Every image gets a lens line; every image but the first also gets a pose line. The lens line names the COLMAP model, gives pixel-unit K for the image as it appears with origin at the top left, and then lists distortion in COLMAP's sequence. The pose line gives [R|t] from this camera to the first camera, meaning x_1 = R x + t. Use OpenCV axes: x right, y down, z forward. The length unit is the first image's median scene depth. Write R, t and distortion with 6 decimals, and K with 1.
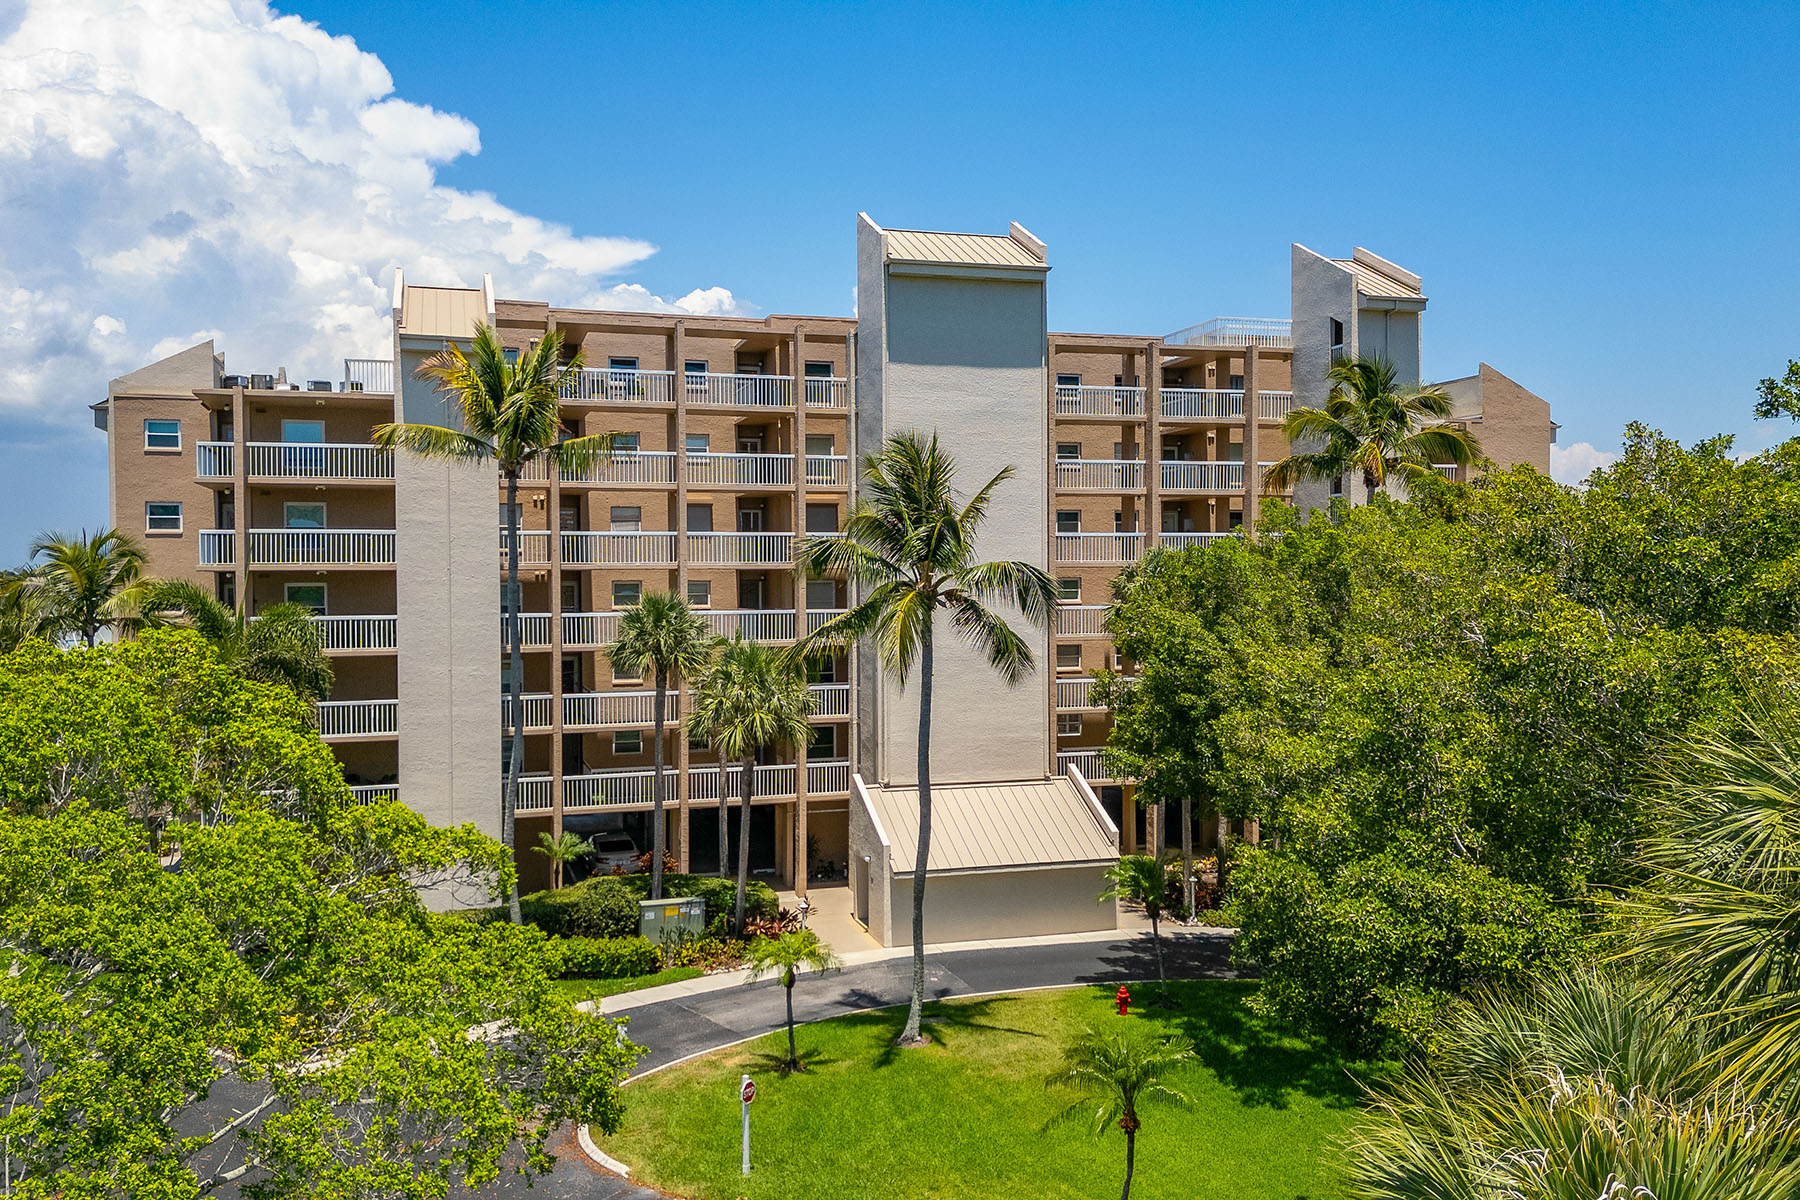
lens RADIAL K [[1482.2, 0, 900.0], [0, 1482.2, 600.0], [0, 0, 1]] dist [0.046893, -0.001164]
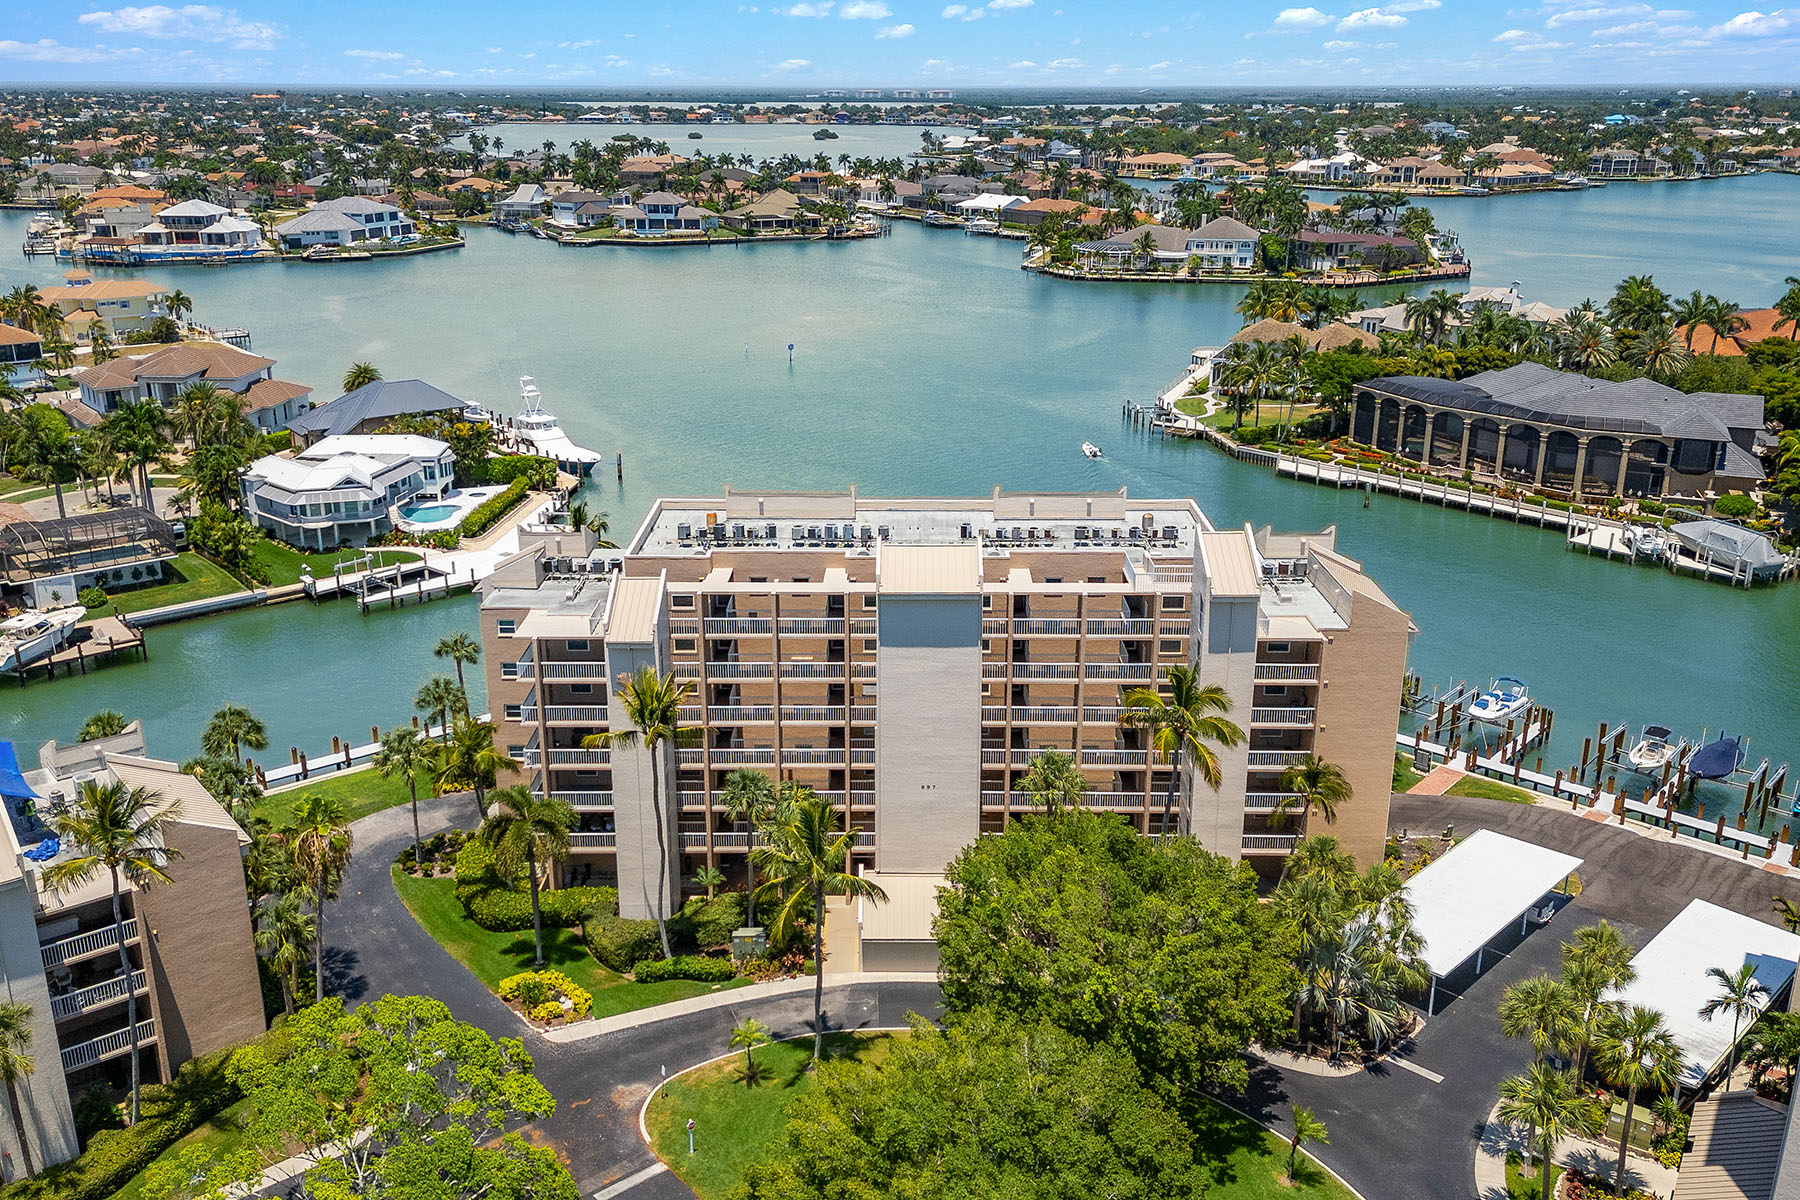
lens RADIAL K [[1512.0, 0, 900.0], [0, 1512.0, 600.0], [0, 0, 1]] dist [0.088224, -0.105415]
pose [[0.954971, 0.099231, -0.279614, 0.514831], [-0.012784, 0.955300, 0.295363, -0.756649], [0.296424, -0.278489, 0.913552, -0.573063]]
